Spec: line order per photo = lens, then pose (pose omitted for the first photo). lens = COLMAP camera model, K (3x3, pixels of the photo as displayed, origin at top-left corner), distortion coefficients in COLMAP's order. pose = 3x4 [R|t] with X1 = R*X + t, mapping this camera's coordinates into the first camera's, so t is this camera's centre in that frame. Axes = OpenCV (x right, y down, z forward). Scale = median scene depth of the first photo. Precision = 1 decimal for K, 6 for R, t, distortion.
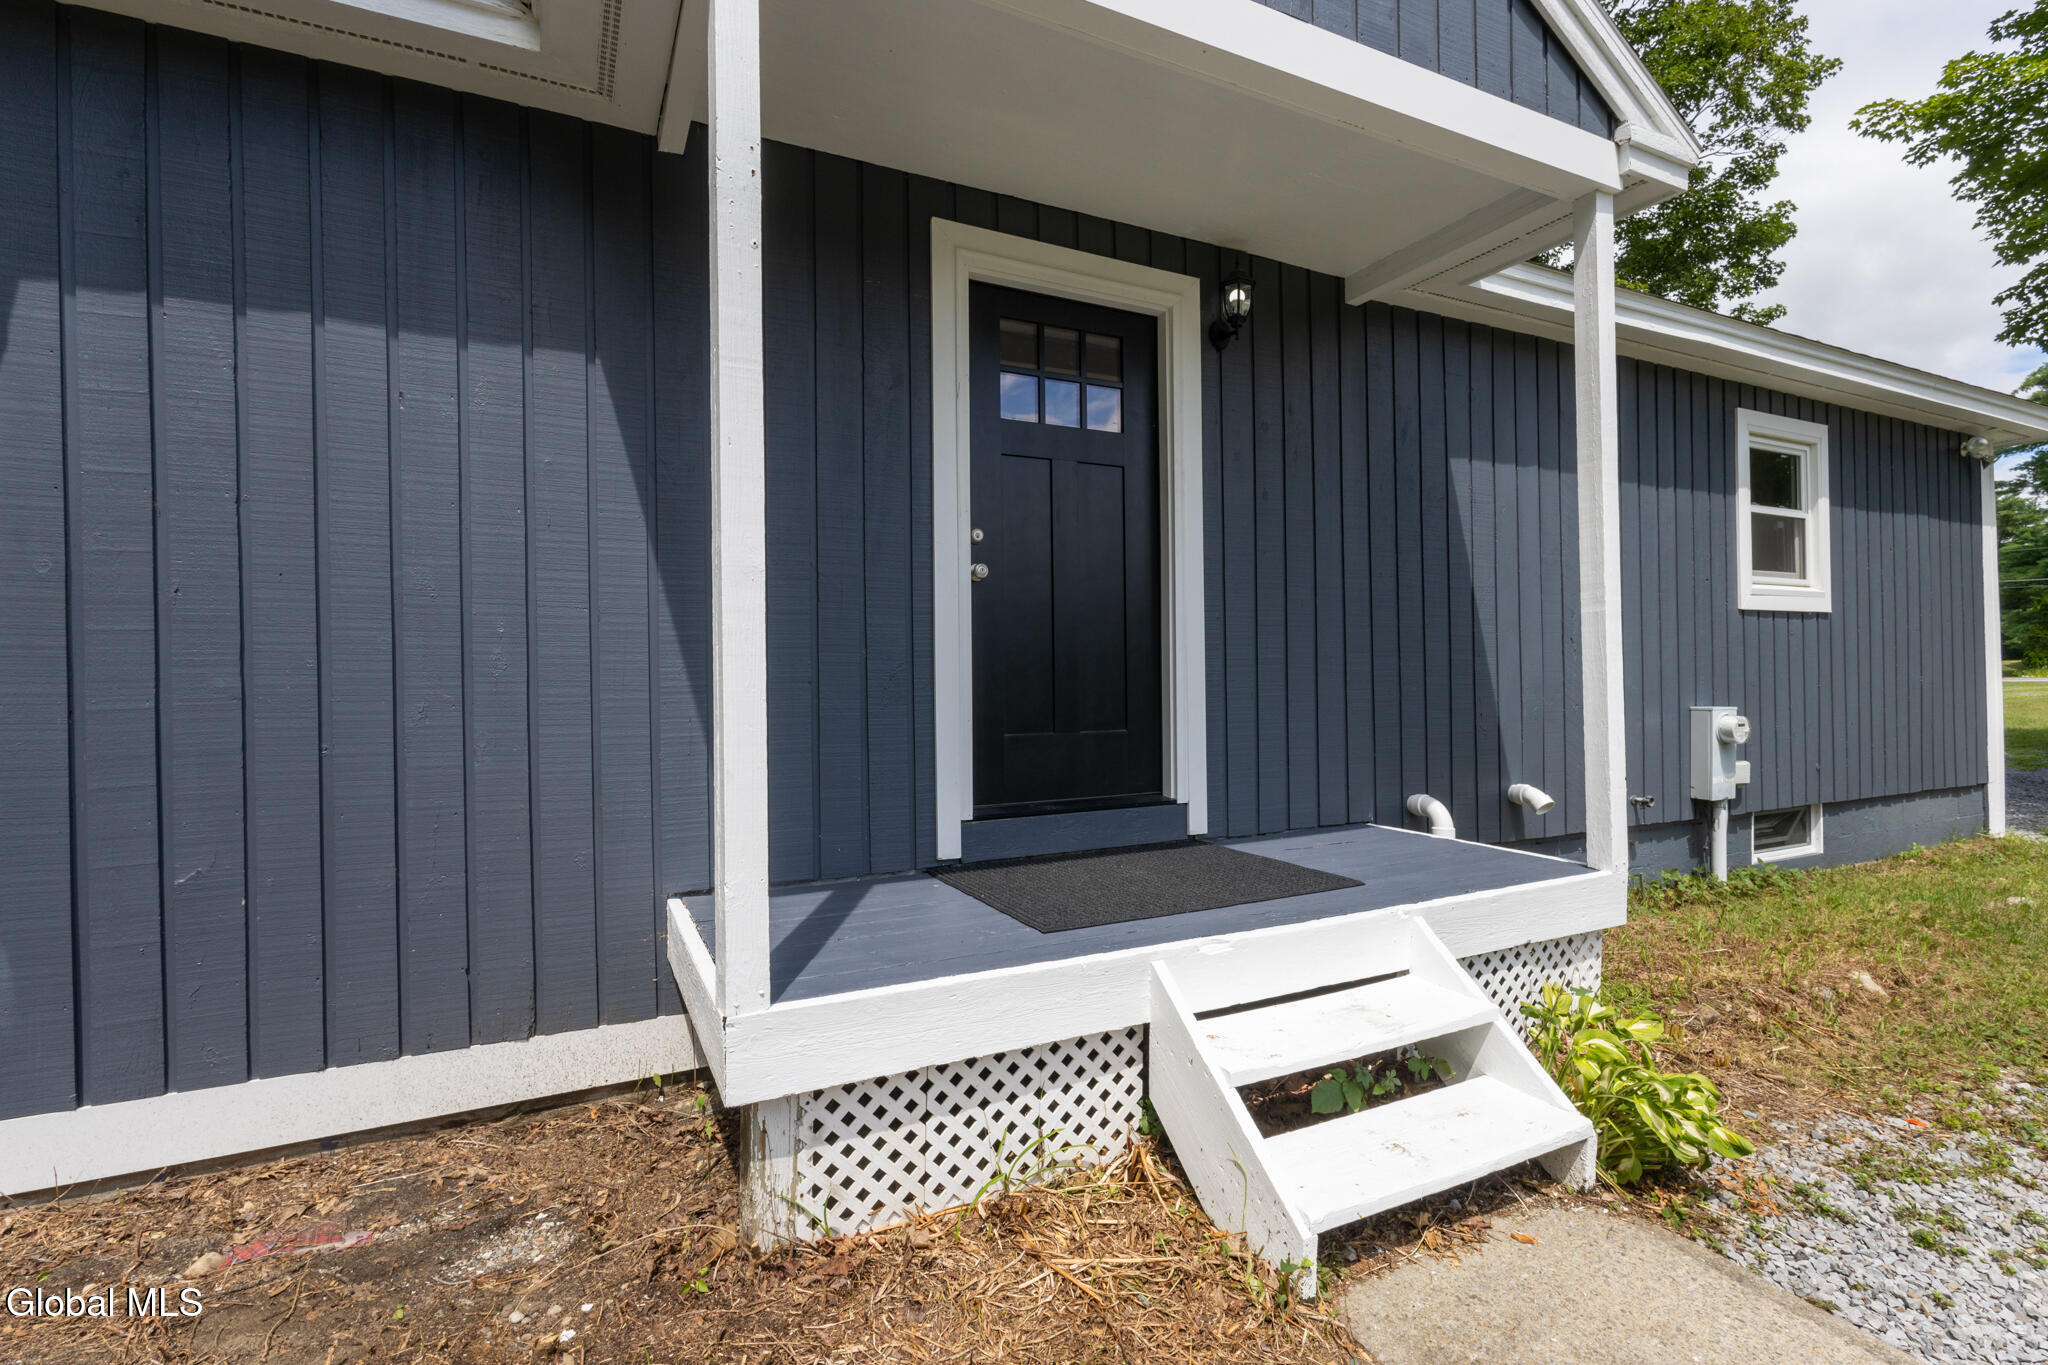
lens RADIAL K [[934.6, 0, 1024.4], [0, 934.6, 678.3], [0, 0, 1]] dist [-0.001086, 0.002897]
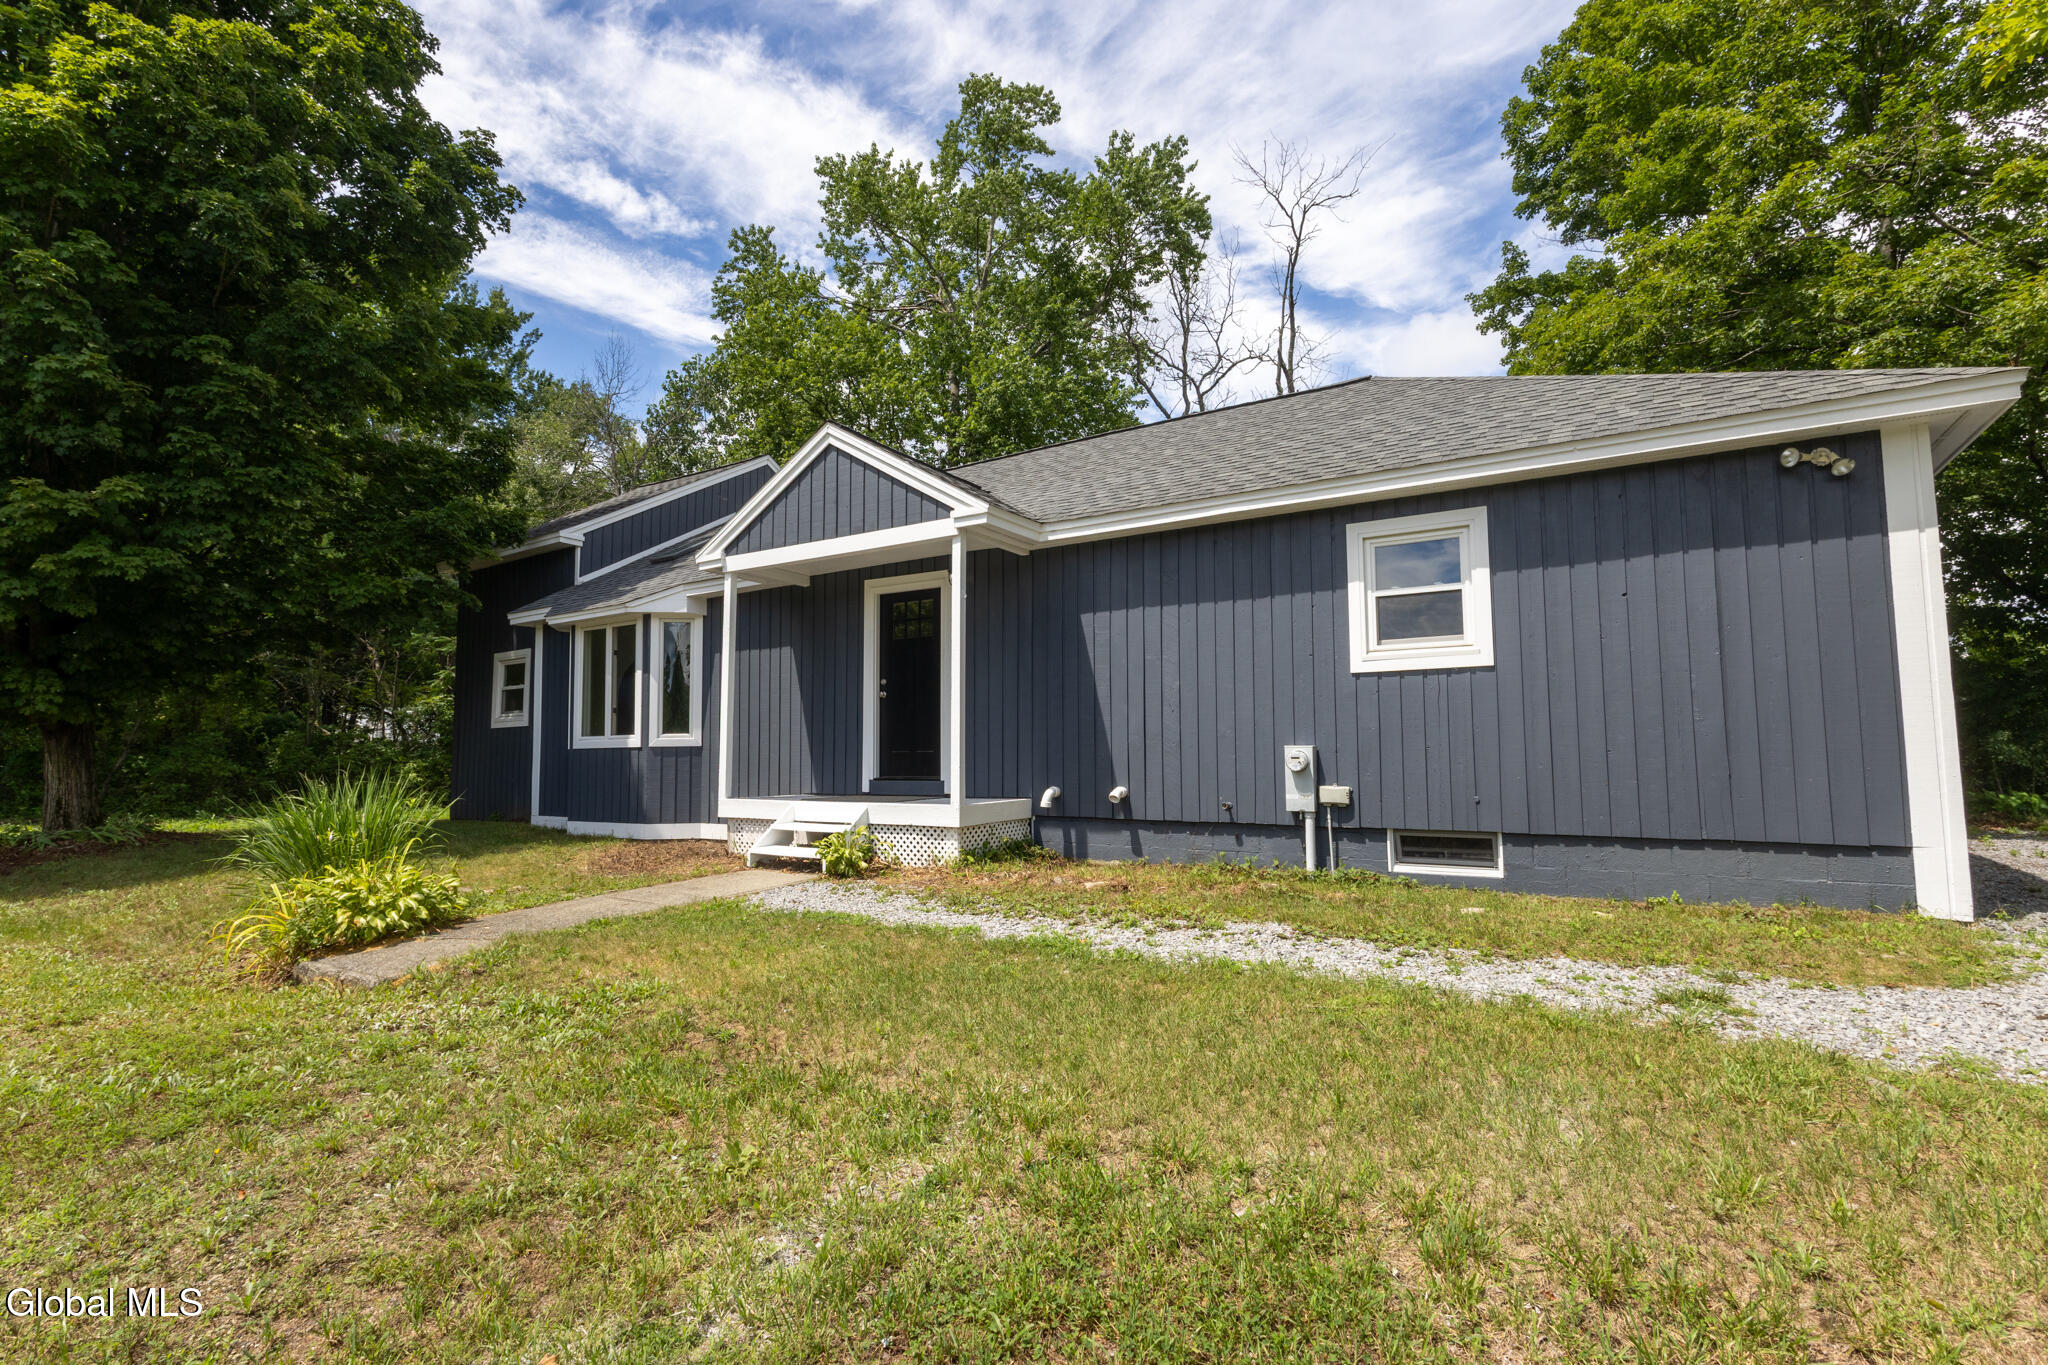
lens RADIAL K [[934.6, 0, 1013.1], [0, 934.6, 684.3], [0, 0, 1]] dist [-0.001086, 0.002897]
pose [[0.530120, -0.058170, -0.845925, 1.591056], [0.000812, 0.997678, -0.068096, 0.031736], [0.847922, 0.035412, 0.528936, -0.111699]]
